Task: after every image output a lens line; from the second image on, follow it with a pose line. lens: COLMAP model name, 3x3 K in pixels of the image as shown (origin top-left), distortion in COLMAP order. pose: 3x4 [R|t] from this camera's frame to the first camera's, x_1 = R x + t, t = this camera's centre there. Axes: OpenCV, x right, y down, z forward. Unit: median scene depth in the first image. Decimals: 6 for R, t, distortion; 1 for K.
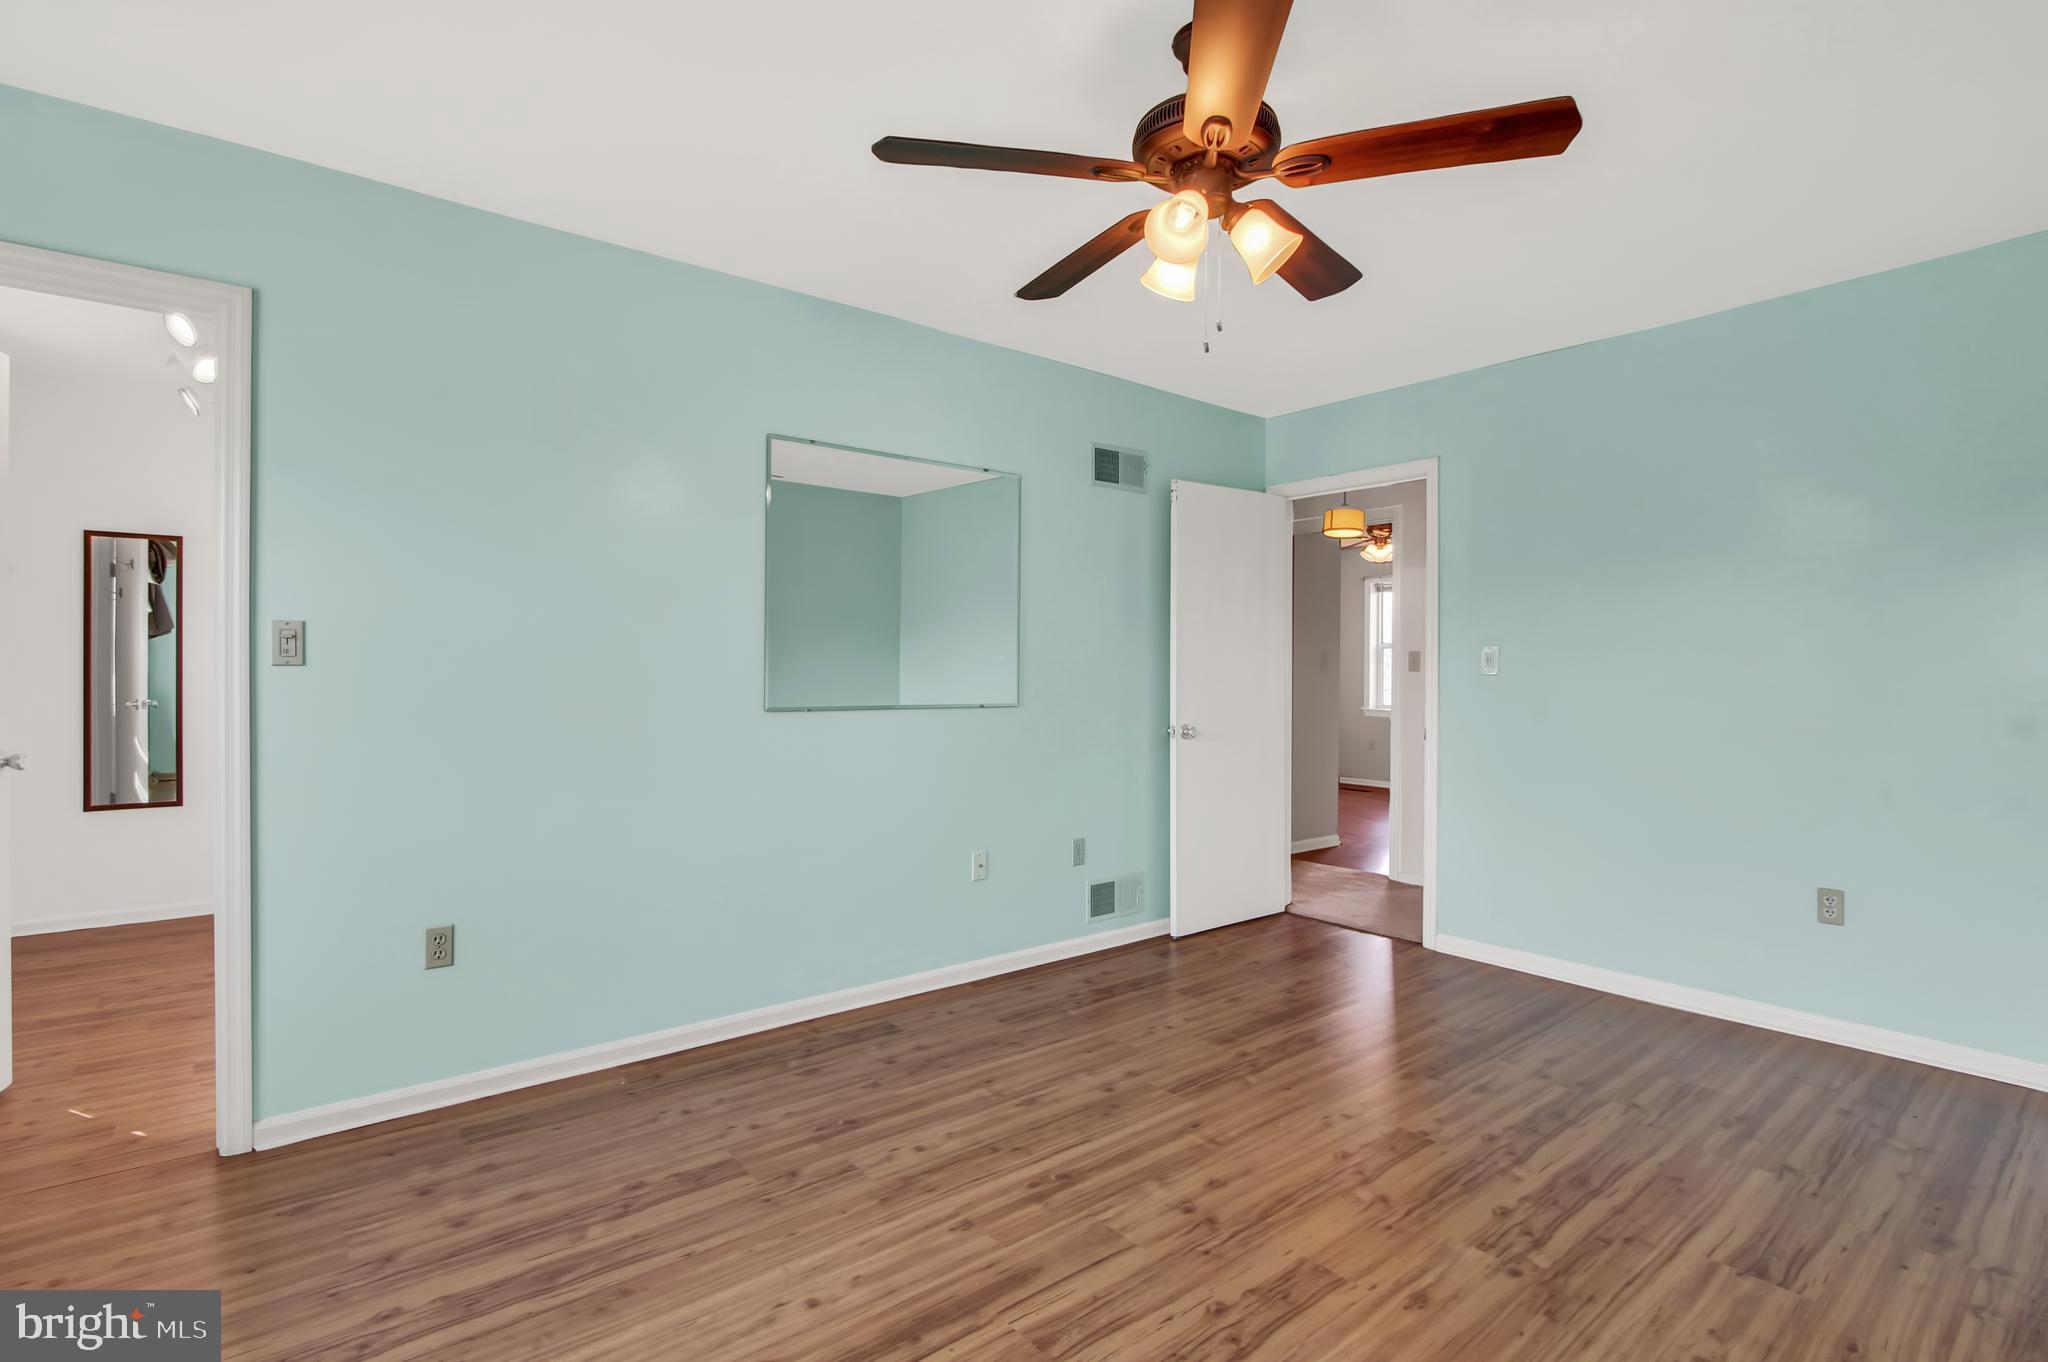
lens RADIAL K [[972.1, 0, 1023.6], [0, 972.1, 676.6], [0, 0, 1]] dist [-0.024003, 0.002216]
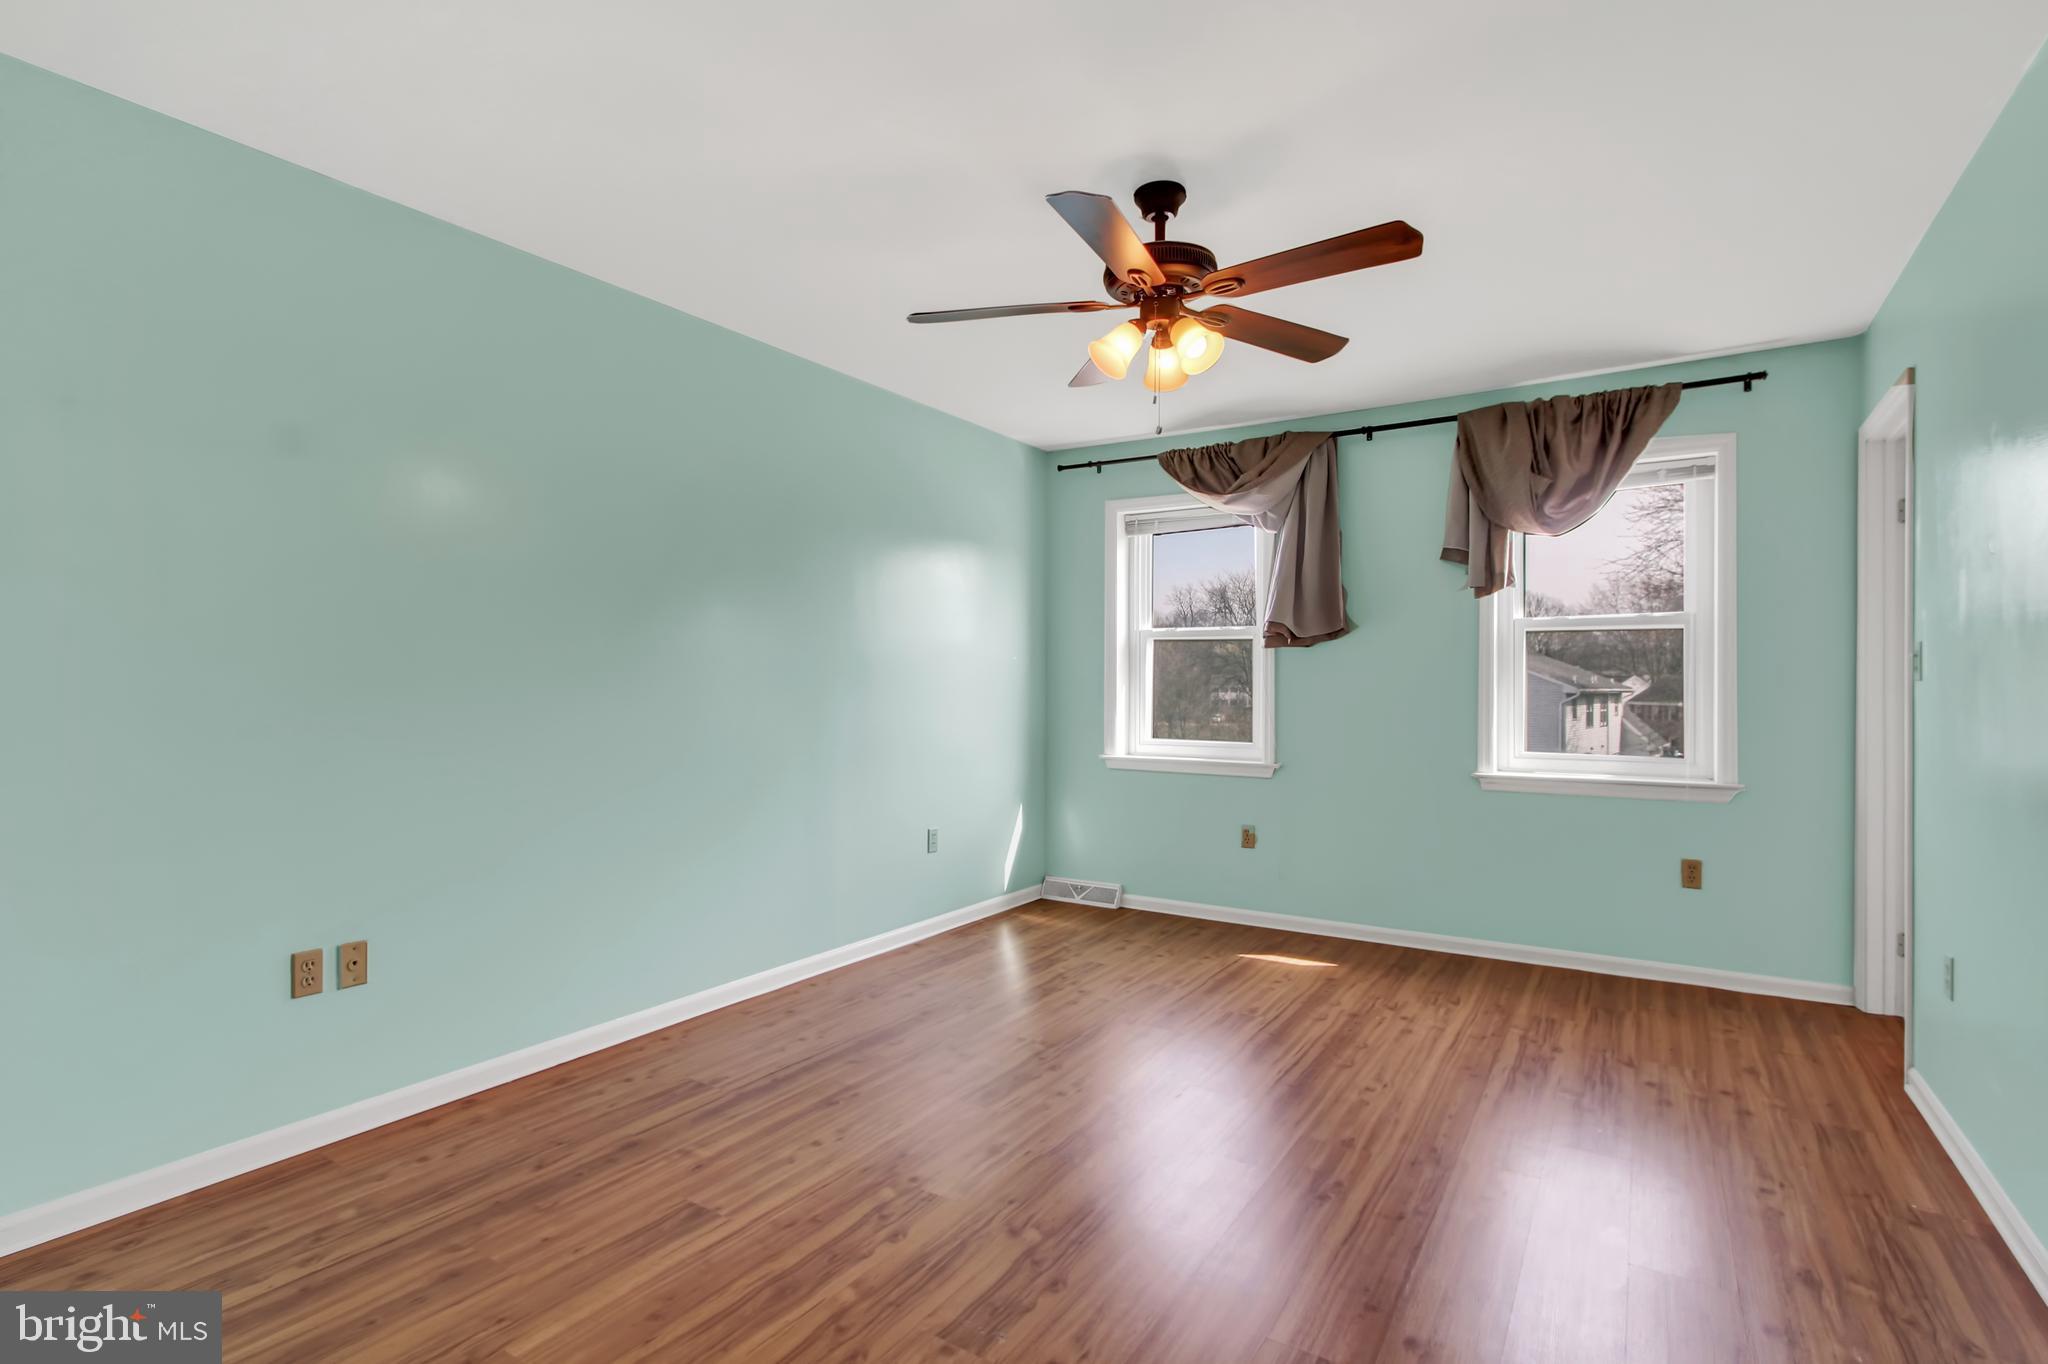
lens RADIAL K [[972.1, 0, 1025.5], [0, 972.1, 683.9], [0, 0, 1]] dist [-0.024003, 0.002216]
pose [[-0.949858, -0.007319, -0.312595, 0.671464], [-0.009286, 0.999945, 0.004803, -0.005886], [0.312542, 0.007465, -0.949874, 1.926717]]
